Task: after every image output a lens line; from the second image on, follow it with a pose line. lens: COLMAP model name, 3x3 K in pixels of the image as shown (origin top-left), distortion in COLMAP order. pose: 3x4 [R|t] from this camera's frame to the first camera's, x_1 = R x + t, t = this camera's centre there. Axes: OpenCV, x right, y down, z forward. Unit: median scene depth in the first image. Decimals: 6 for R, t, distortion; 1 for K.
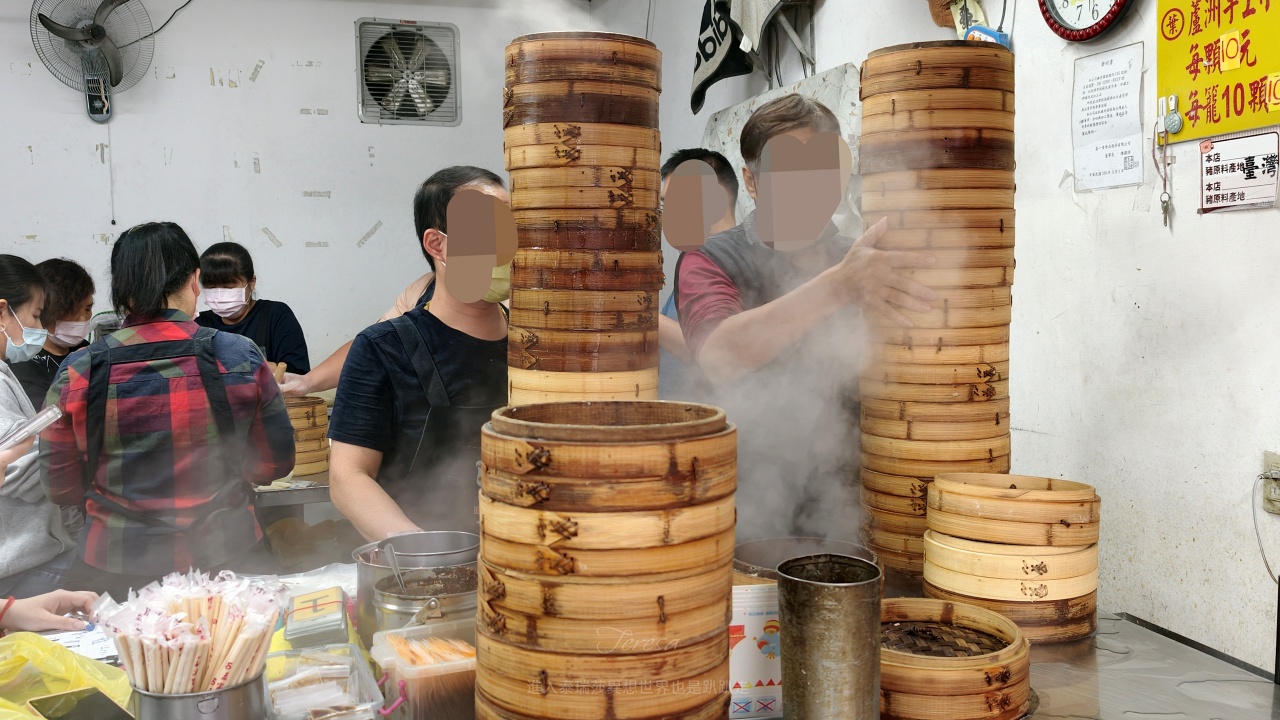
lens RADIAL K [[1067.2, 0, 640.0], [0, 1067.2, 360.0], [0, 0, 1]] dist [-0.001523, -0.002197]
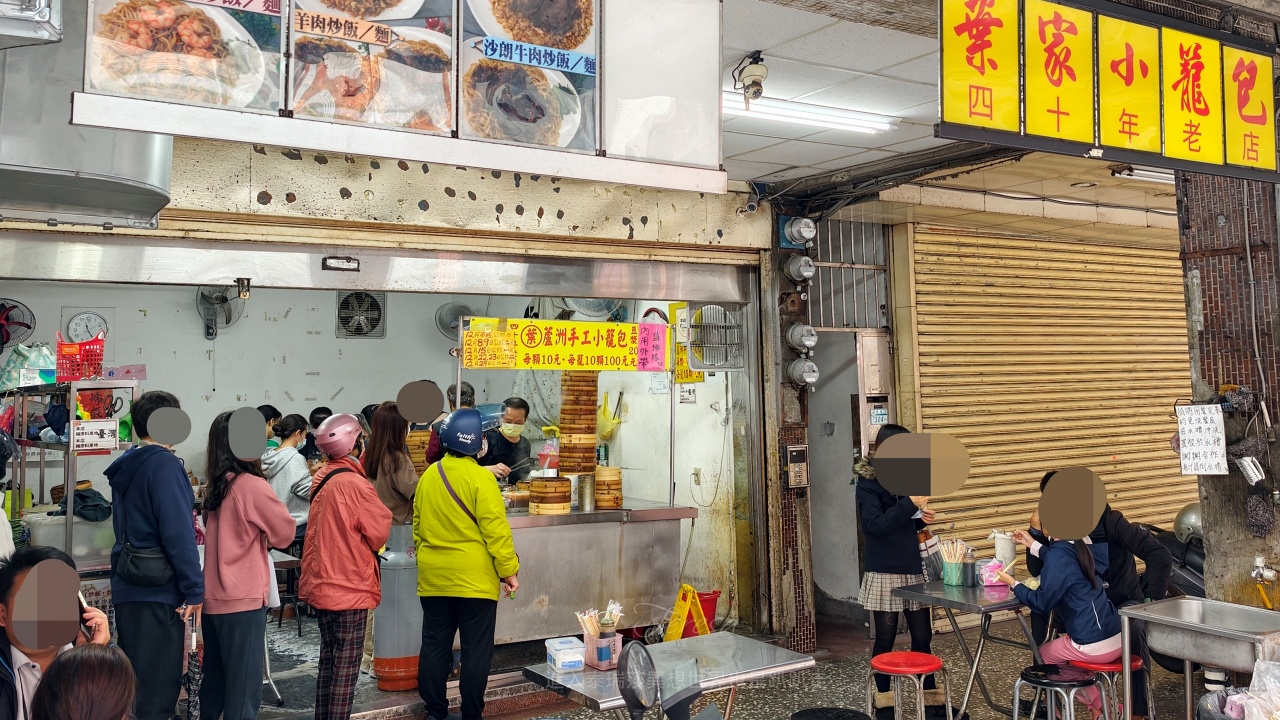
lens RADIAL K [[866.2, 0, 640.0], [0, 866.2, 360.0], [0, 0, 1]] dist [0.000560, 0.000045]
pose [[0.962792, 0.013083, 0.269927, -0.159789], [0.021908, 0.991761, -0.126214, 0.034115], [-0.269355, 0.127431, 0.954573, -0.705987]]
